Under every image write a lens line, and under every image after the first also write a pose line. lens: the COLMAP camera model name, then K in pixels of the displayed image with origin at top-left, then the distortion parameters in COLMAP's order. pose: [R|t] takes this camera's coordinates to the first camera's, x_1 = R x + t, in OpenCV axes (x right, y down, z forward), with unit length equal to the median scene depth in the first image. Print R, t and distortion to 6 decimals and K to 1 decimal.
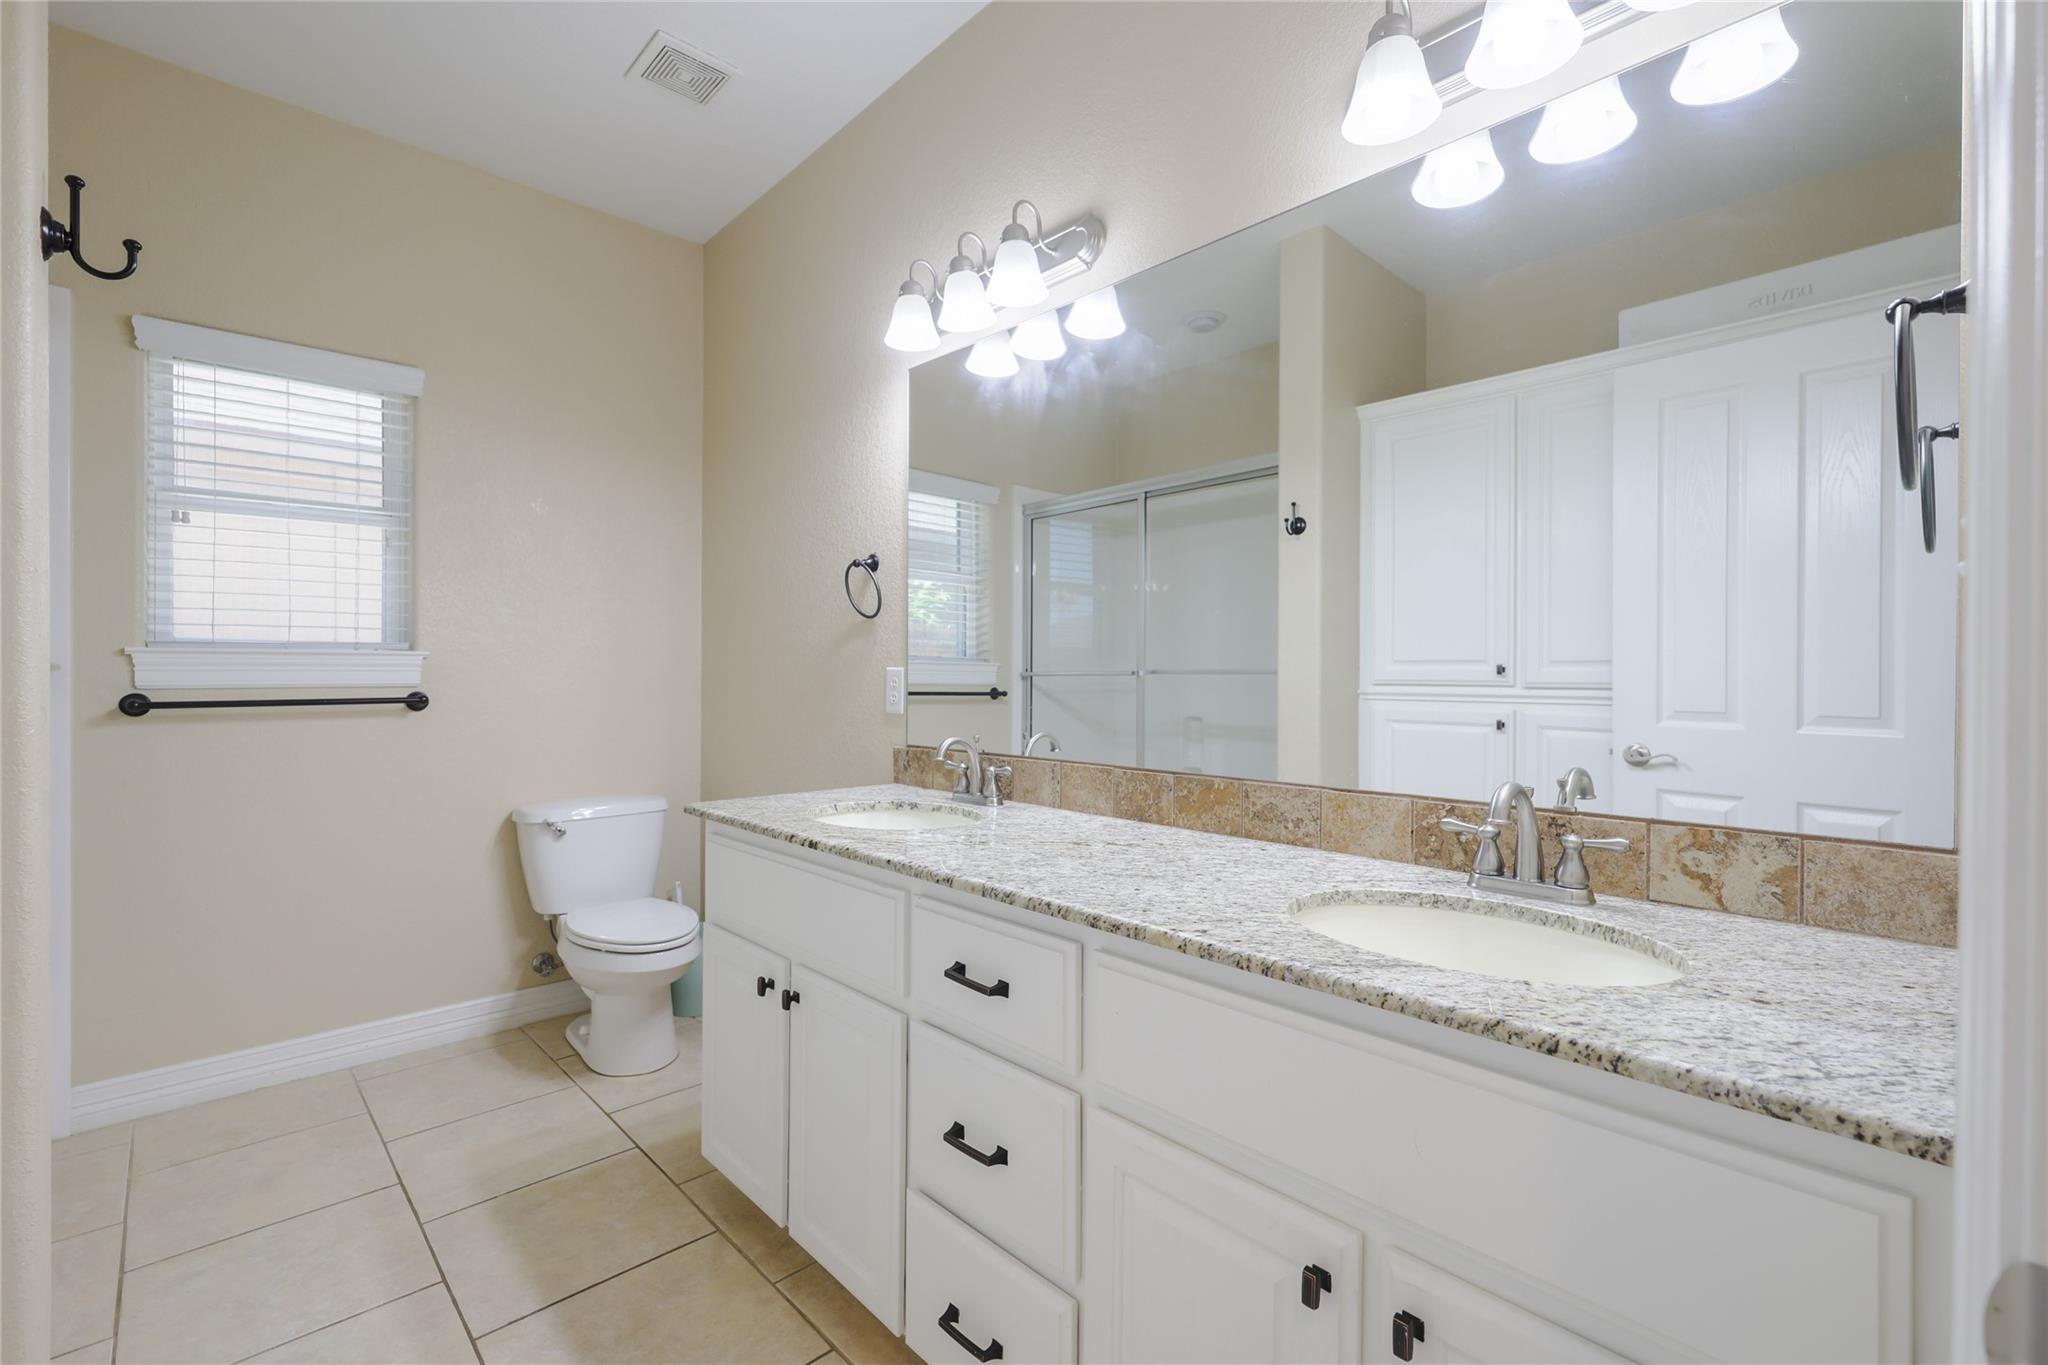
lens RADIAL K [[910.8, 0, 1020.6], [0, 910.8, 687.0], [0, 0, 1]] dist [0.003448, 0.000155]
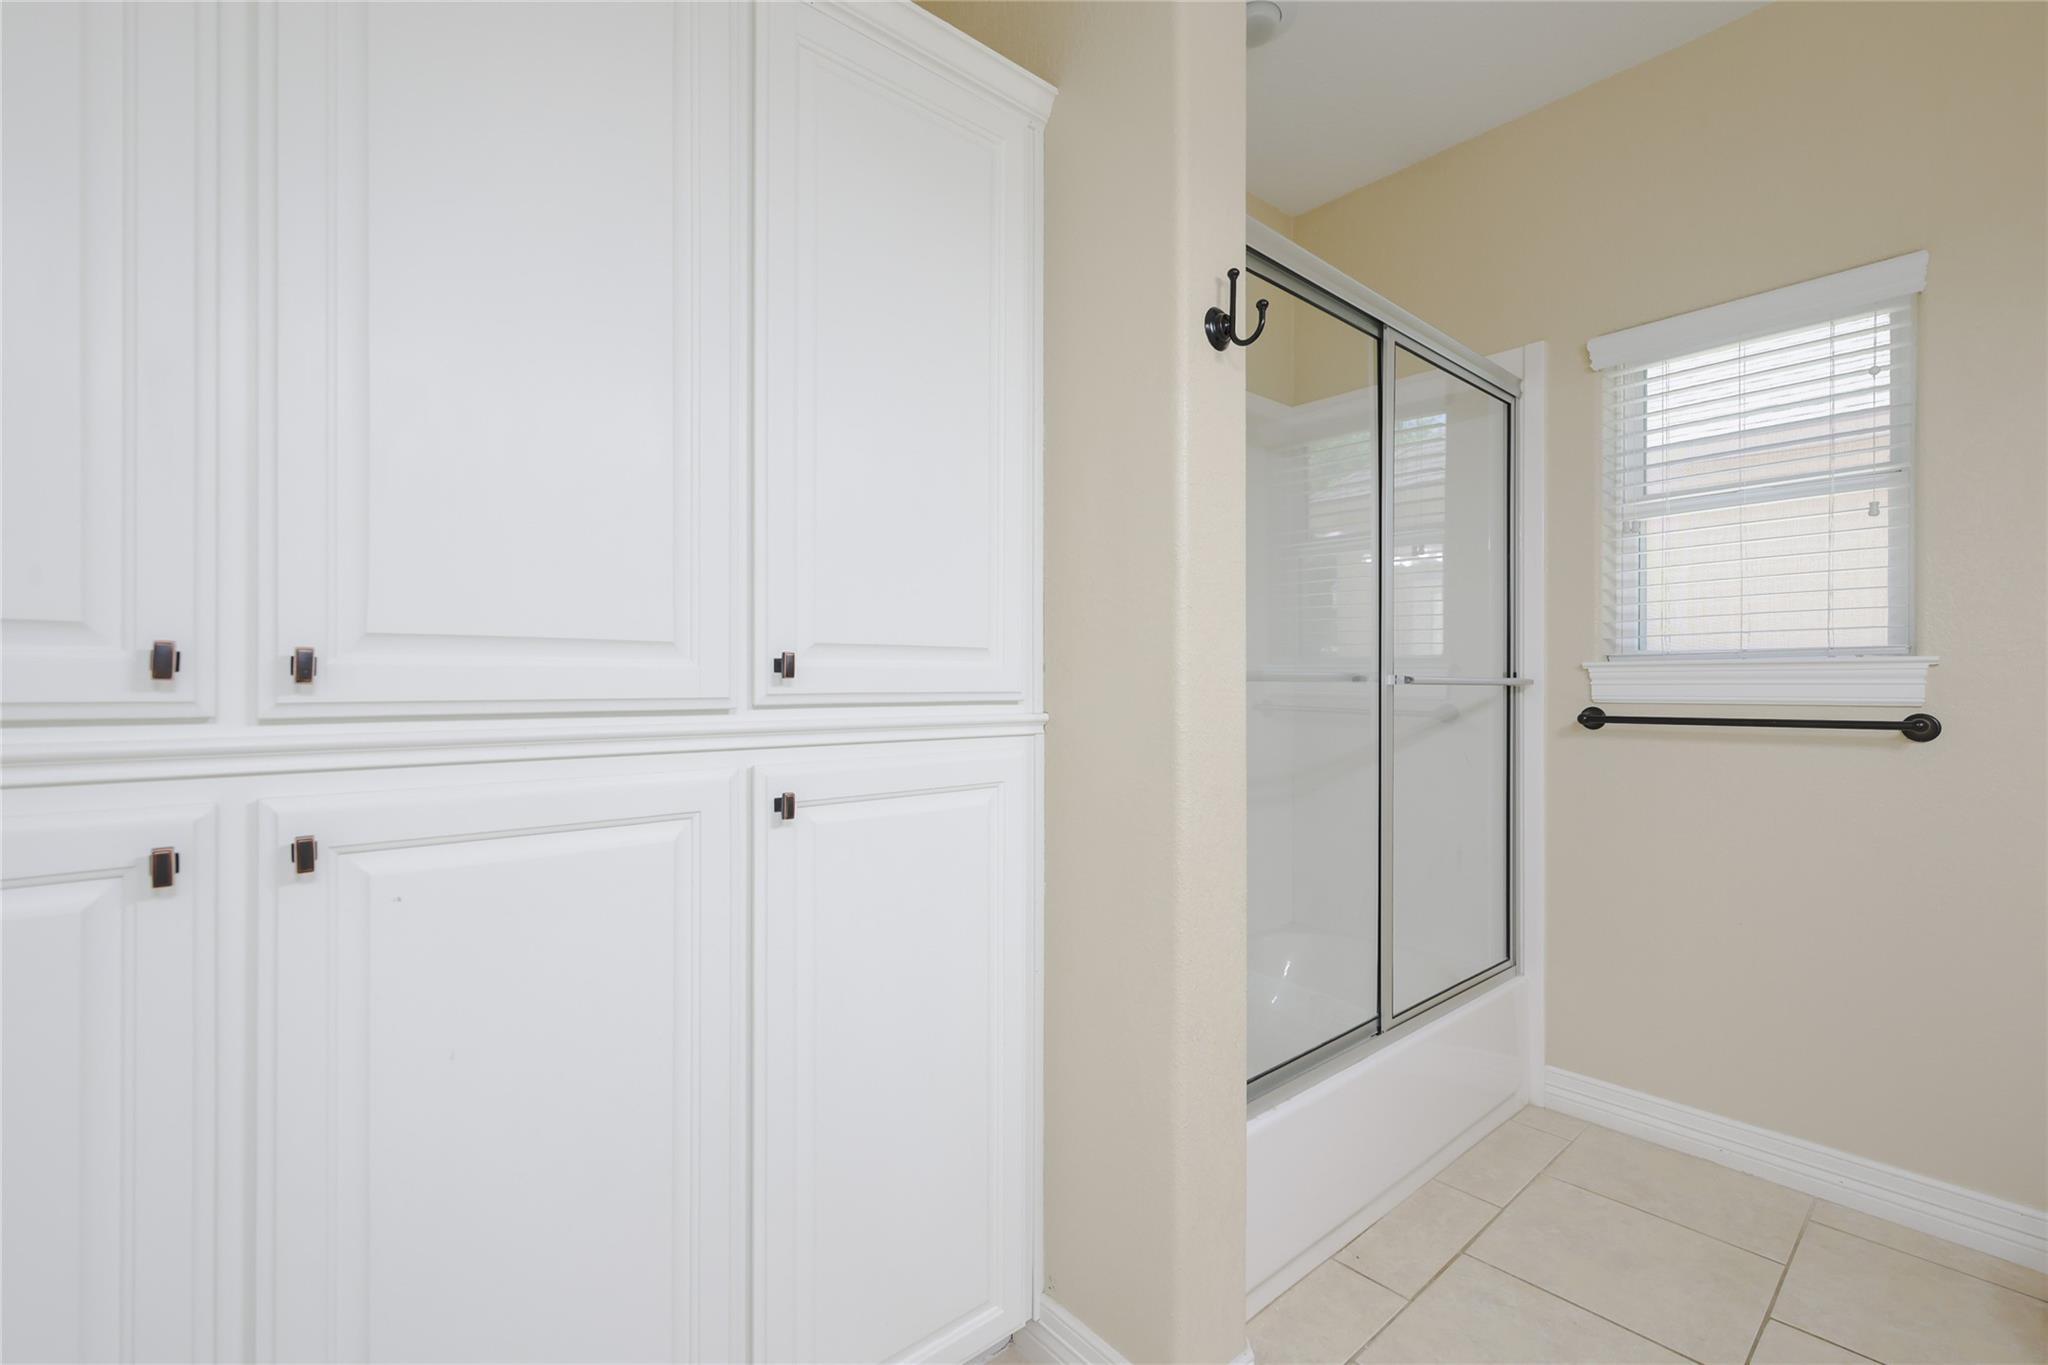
lens RADIAL K [[894.9, 0, 1024.0], [0, 894.9, 682.5], [0, 0, 1]] dist [-0.001729, -0.000249]
pose [[-0.025501, 0.001453, -0.999674, 0.043042], [-0.005821, 0.999982, 0.001602, -0.016635], [0.999658, 0.005860, -0.025492, 0.344699]]
